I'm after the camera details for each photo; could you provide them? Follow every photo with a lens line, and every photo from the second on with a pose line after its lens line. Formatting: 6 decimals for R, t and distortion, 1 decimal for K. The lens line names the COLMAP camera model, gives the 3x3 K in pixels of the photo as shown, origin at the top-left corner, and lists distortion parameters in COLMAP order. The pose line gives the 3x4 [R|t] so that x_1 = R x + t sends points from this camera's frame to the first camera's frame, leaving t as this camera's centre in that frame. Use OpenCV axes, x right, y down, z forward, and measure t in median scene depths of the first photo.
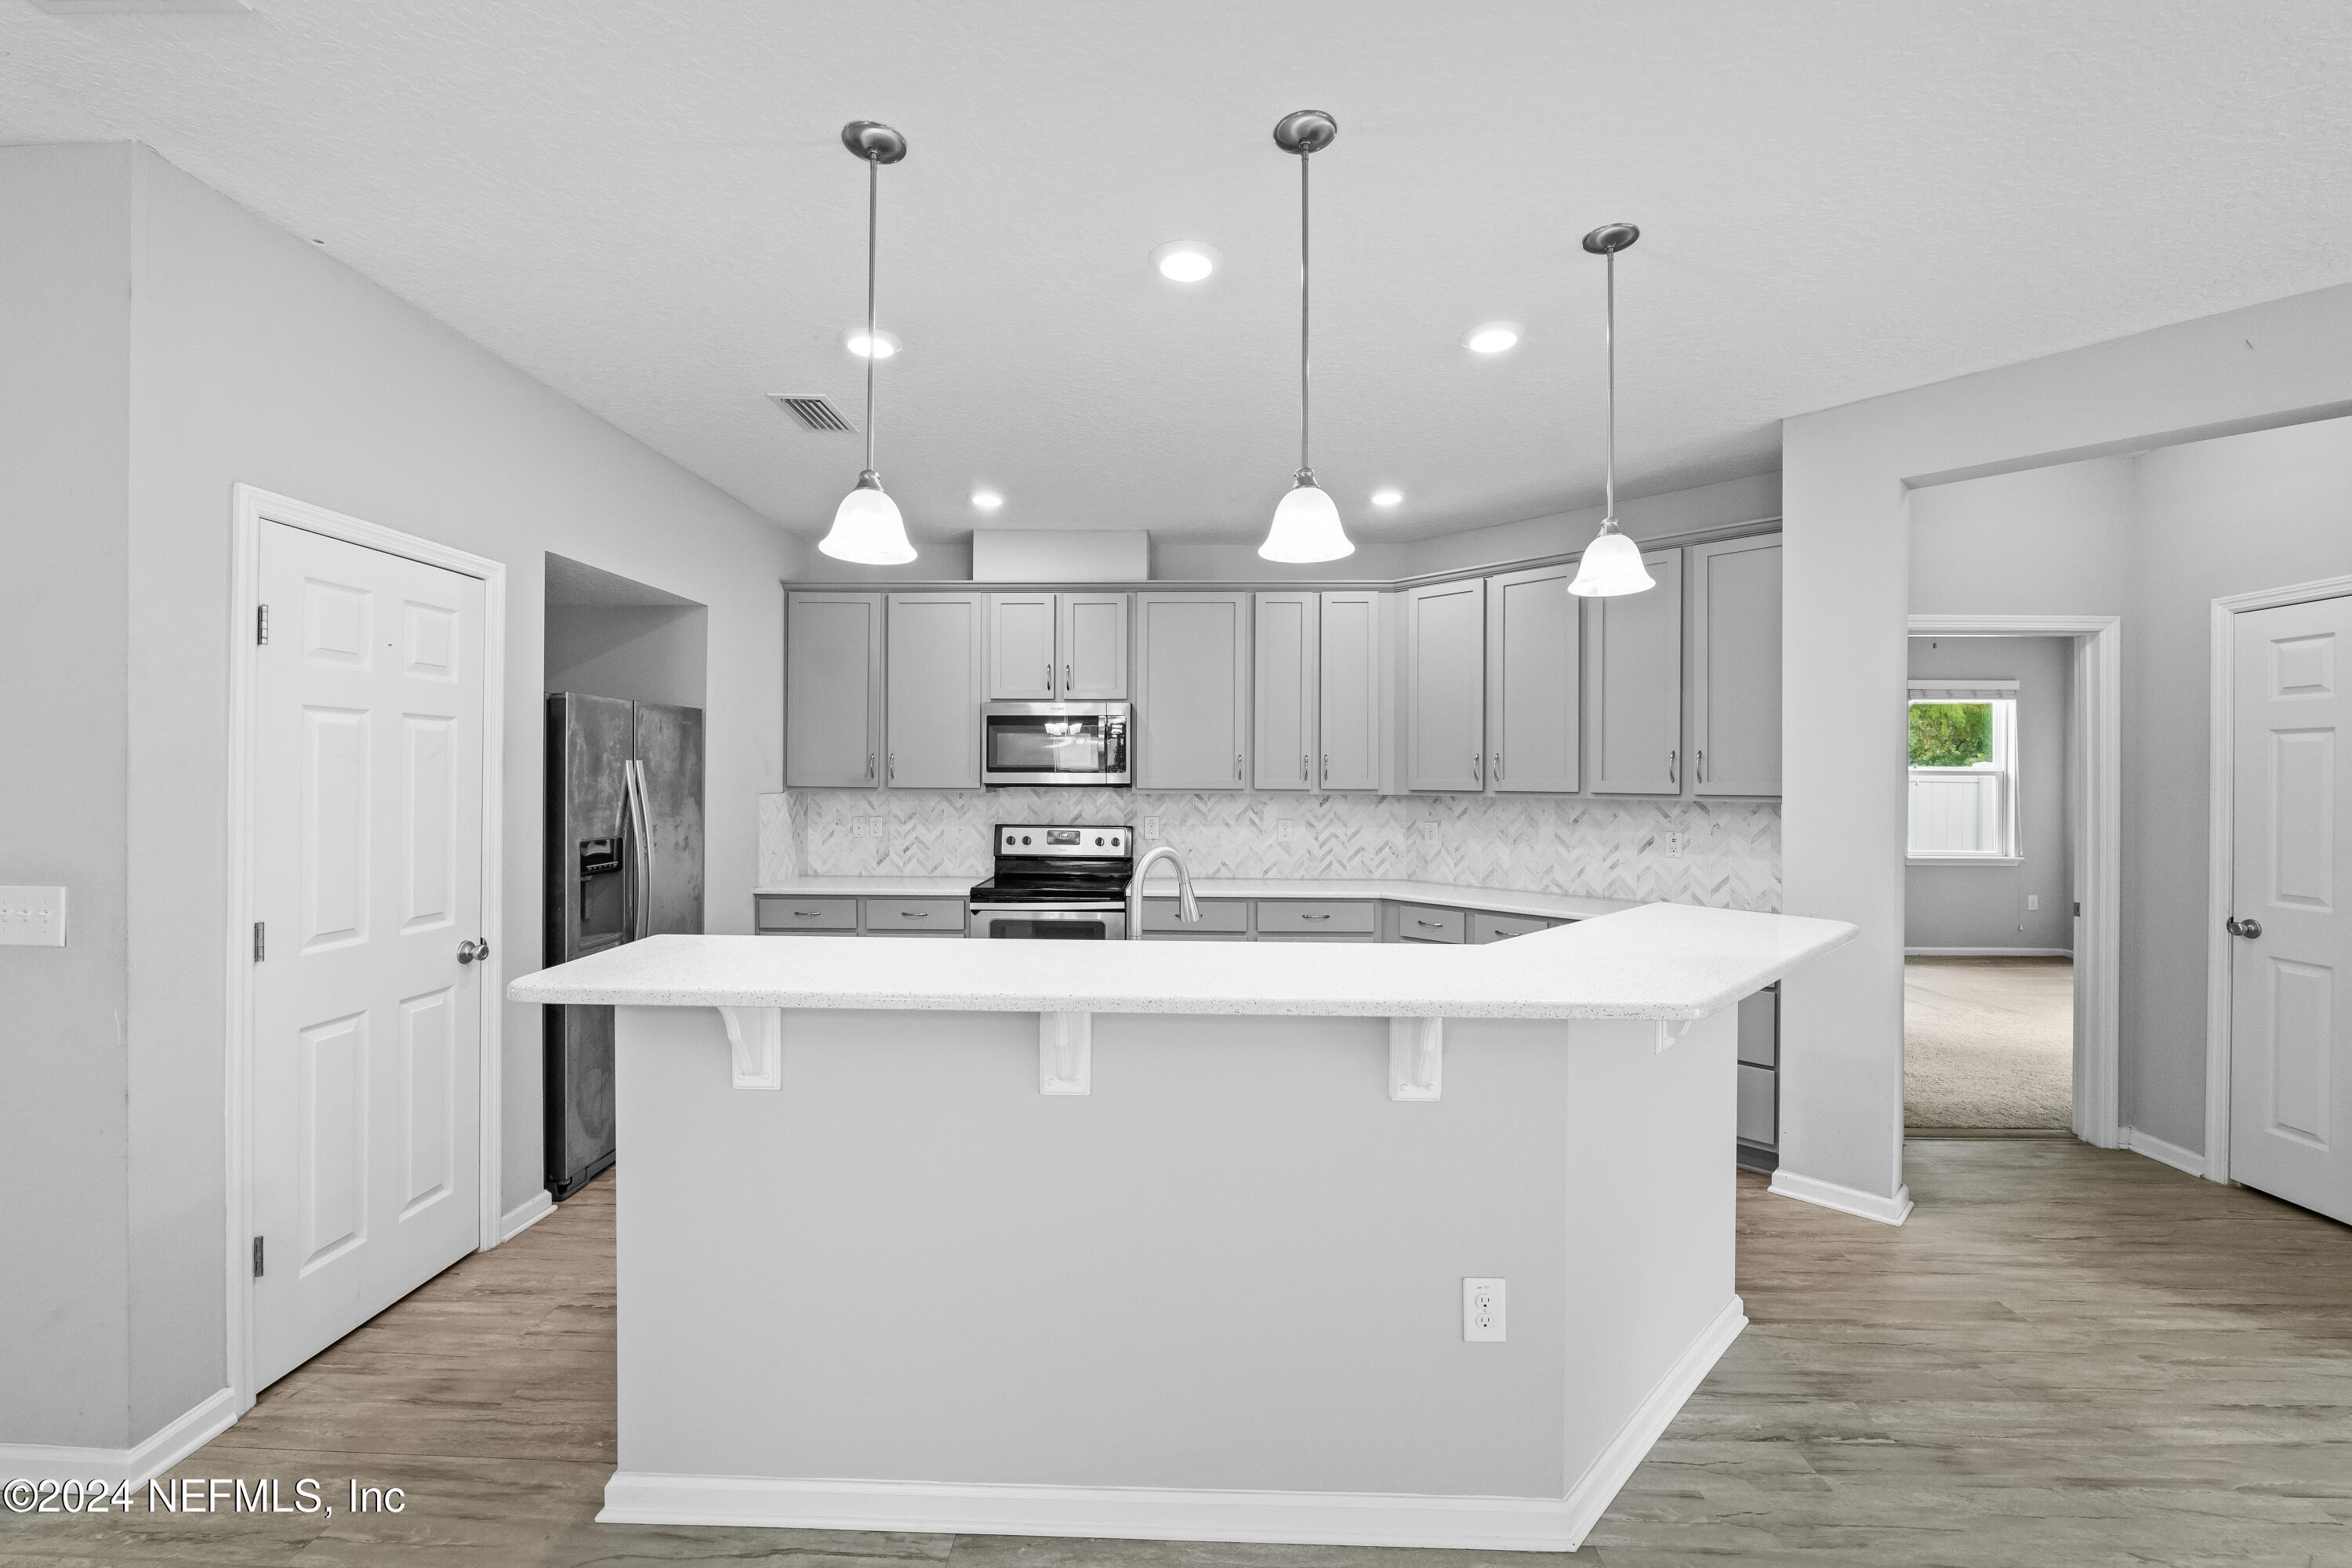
lens RADIAL K [[953.6, 0, 1166.6], [0, 953.6, 775.0], [0, 0, 1]] dist [-0.012556, 0.000294]
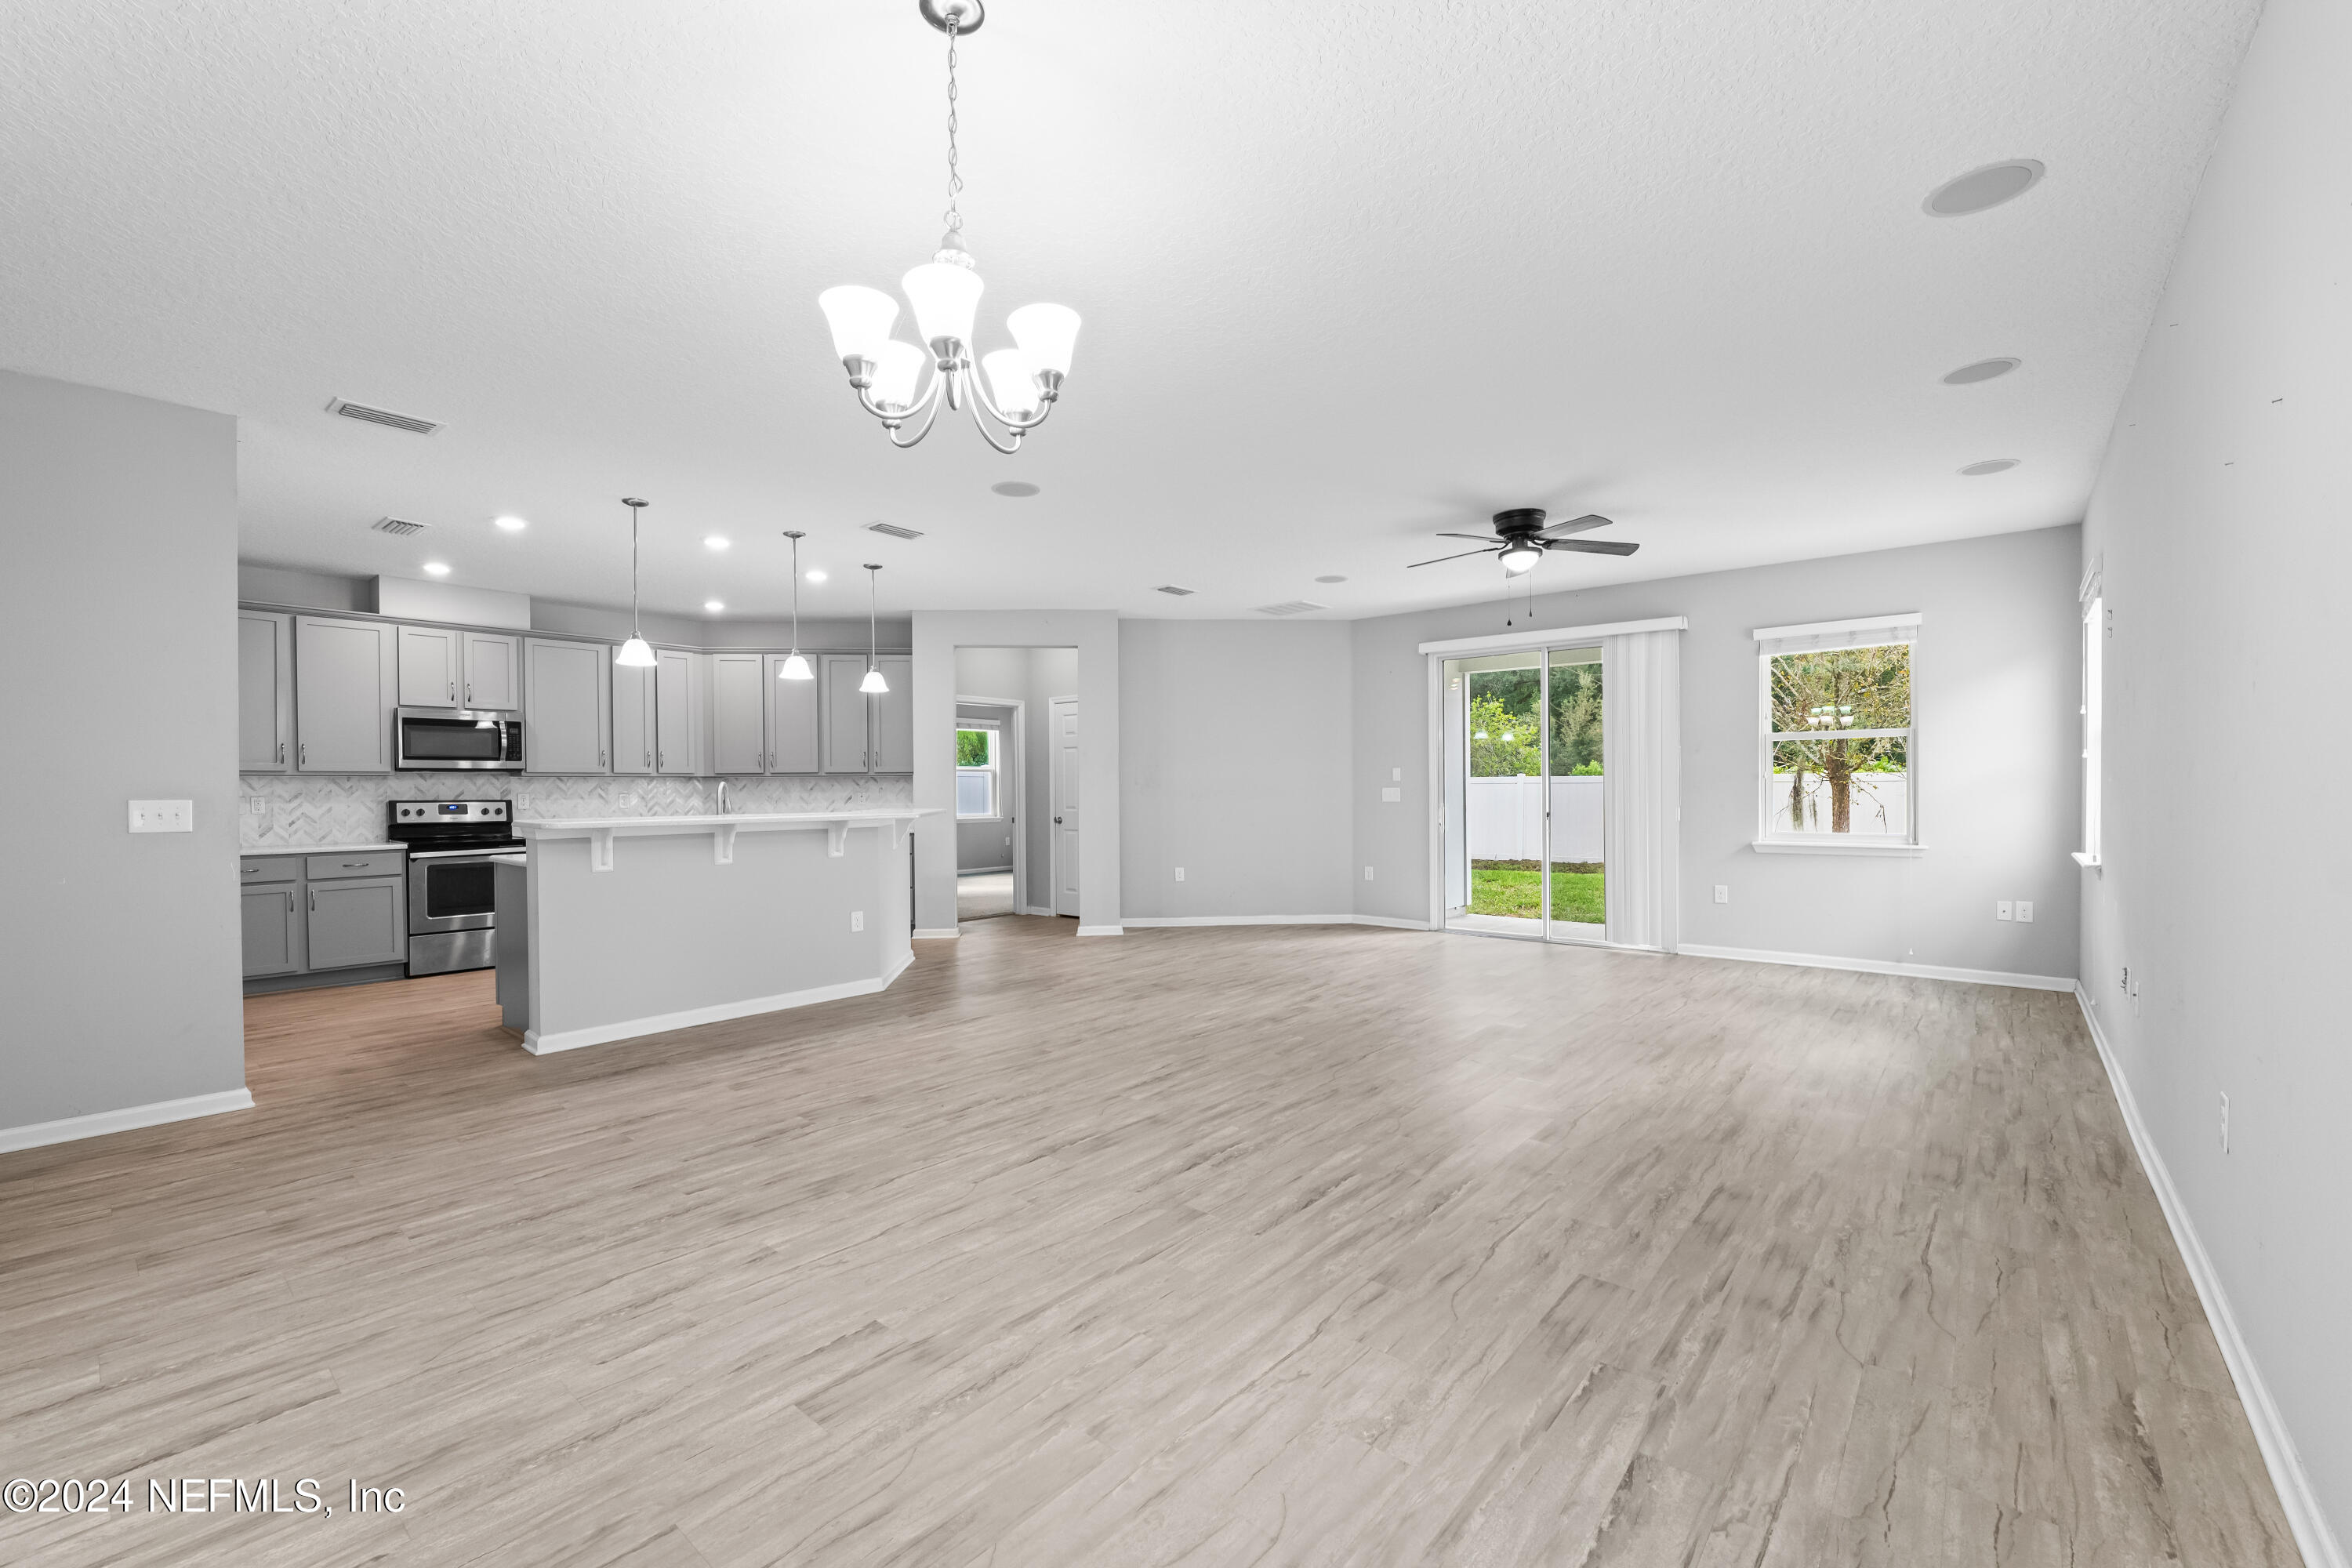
lens RADIAL K [[964.6, 0, 1181.4], [0, 964.6, 796.8], [0, 0, 1]] dist [-0.010149, 0.000011]
pose [[0.616061, -0.017401, 0.787506, -0.573227], [0.010360, 0.999848, 0.013989, 0.041800], [-0.787630, -0.000460, 0.616148, -0.691228]]
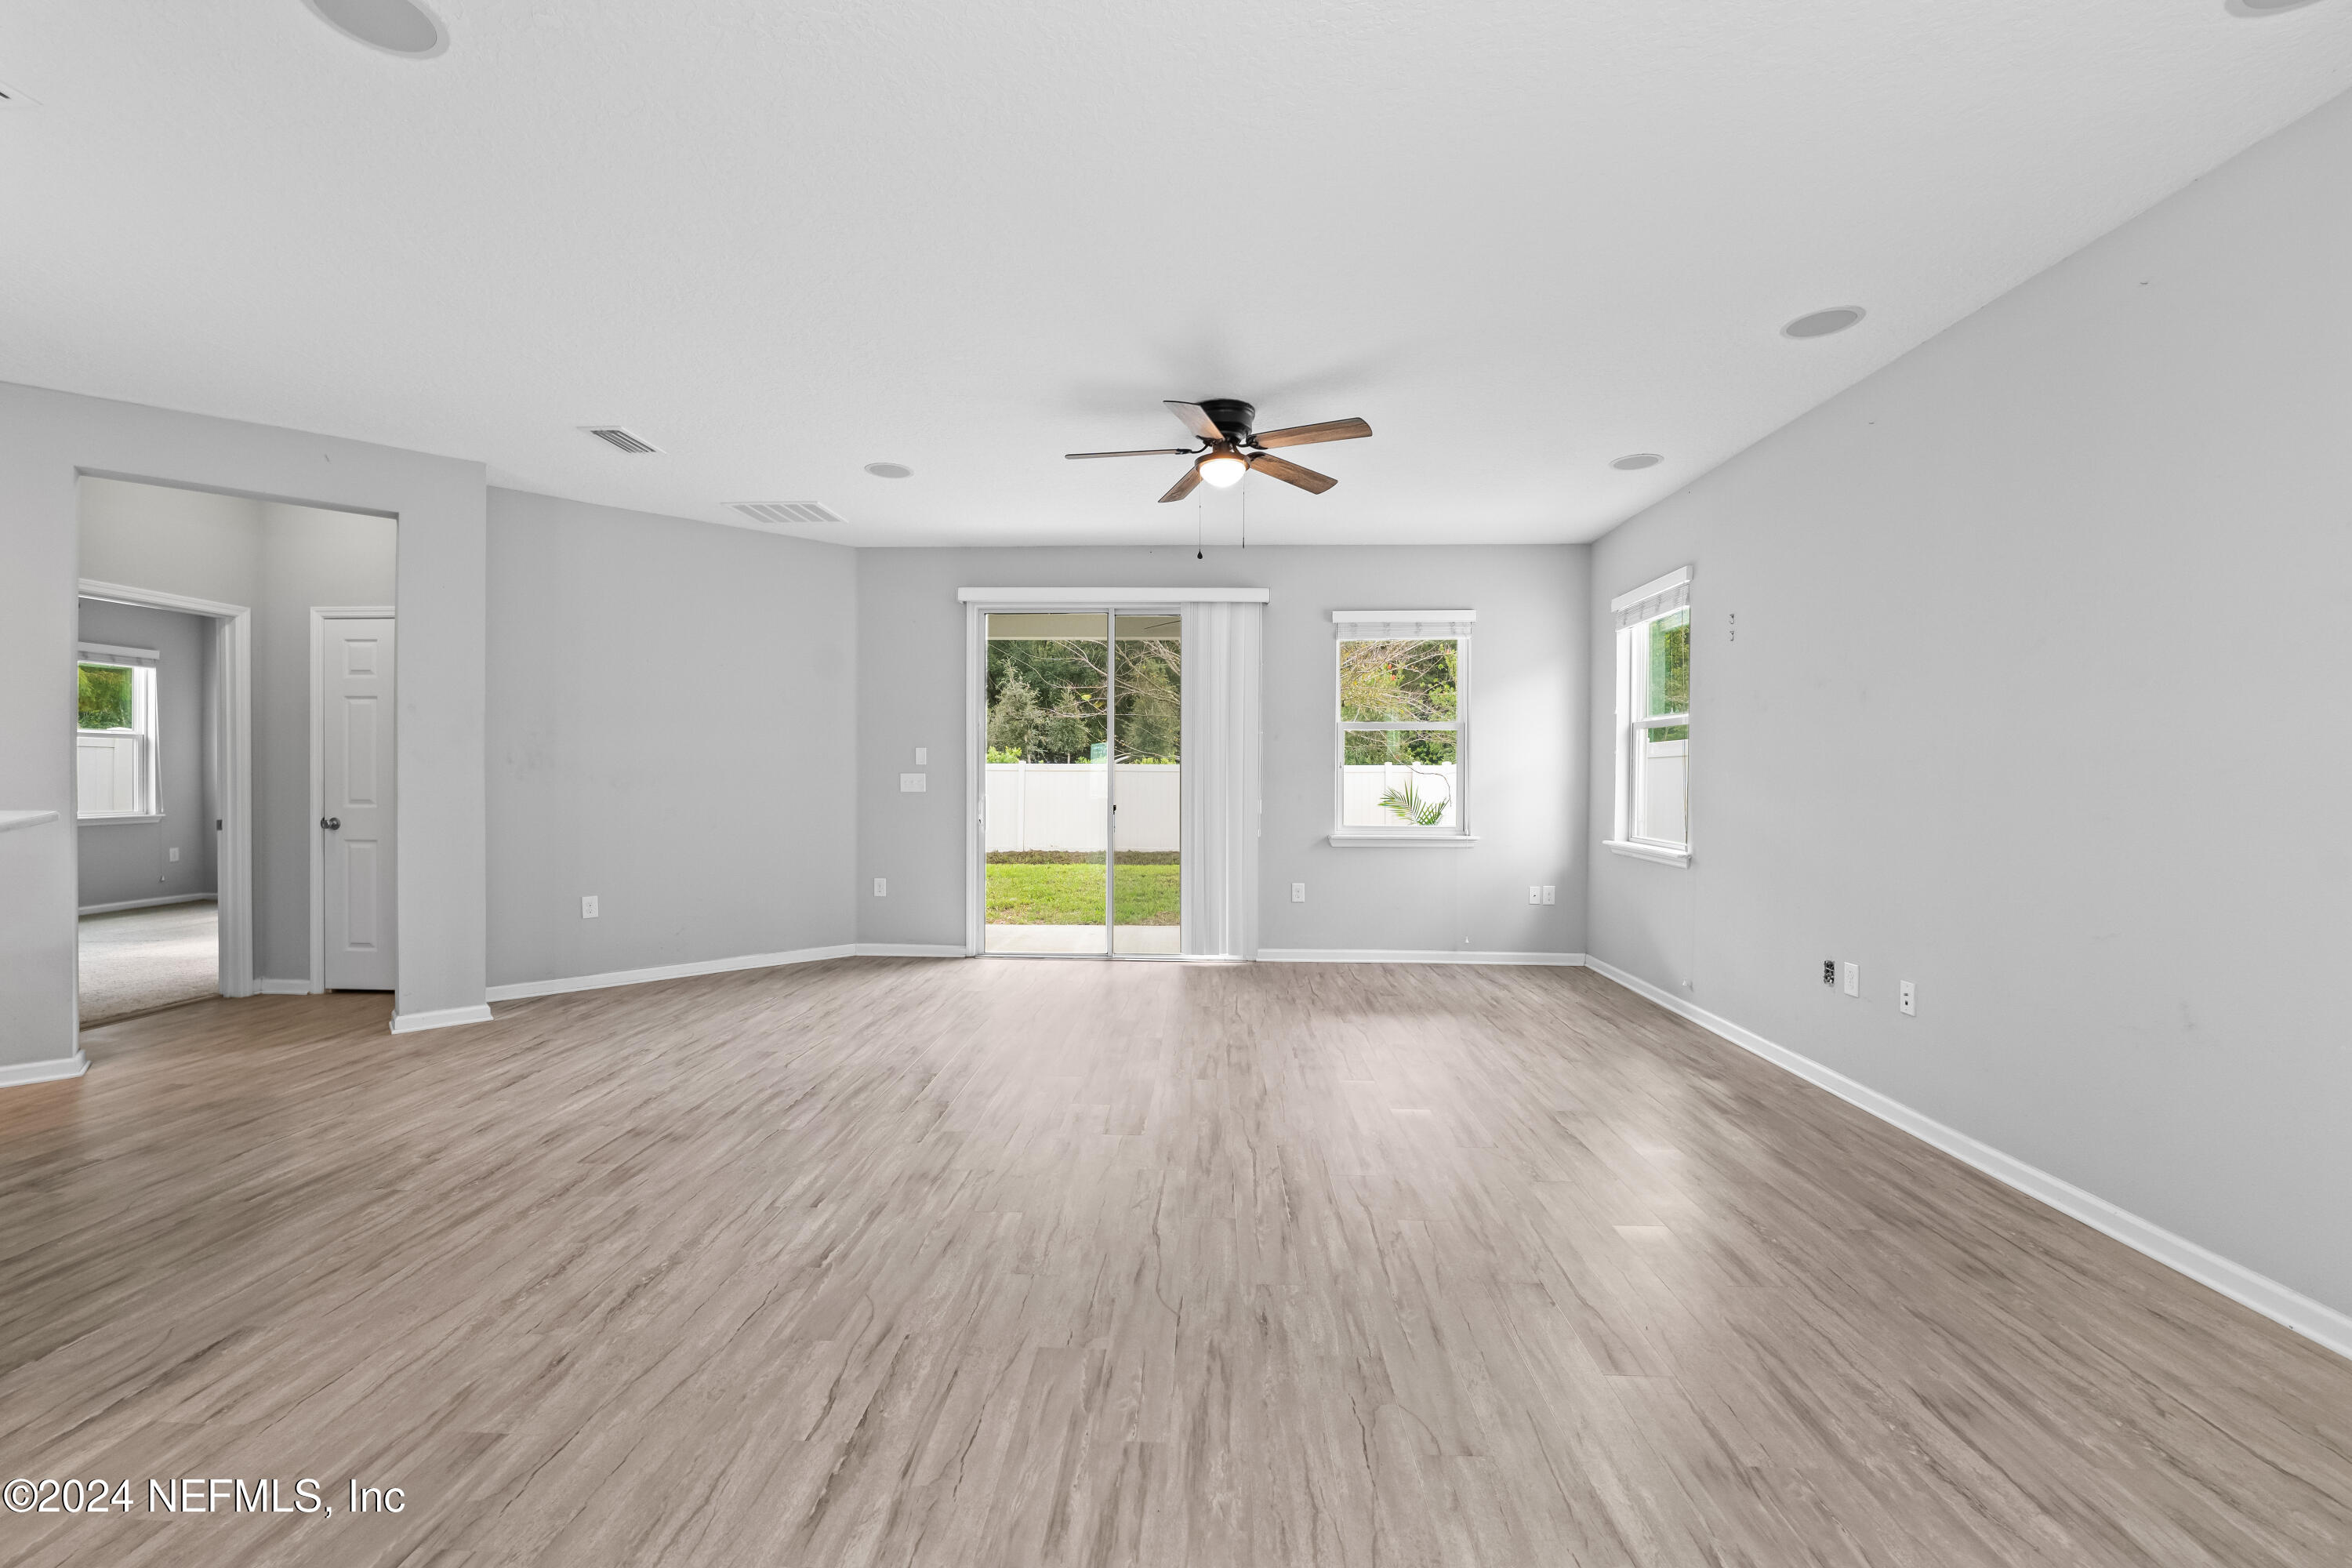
lens RADIAL K [[956.3, 0, 1169.5], [0, 956.3, 782.0], [0, 0, 1]] dist [-0.012245, 0.000502]
pose [[0.008669, -0.015387, 0.999844, -0.273886], [-0.005719, 0.999864, 0.015437, 0.043066], [-0.999946, -0.005852, 0.008579, -0.271200]]
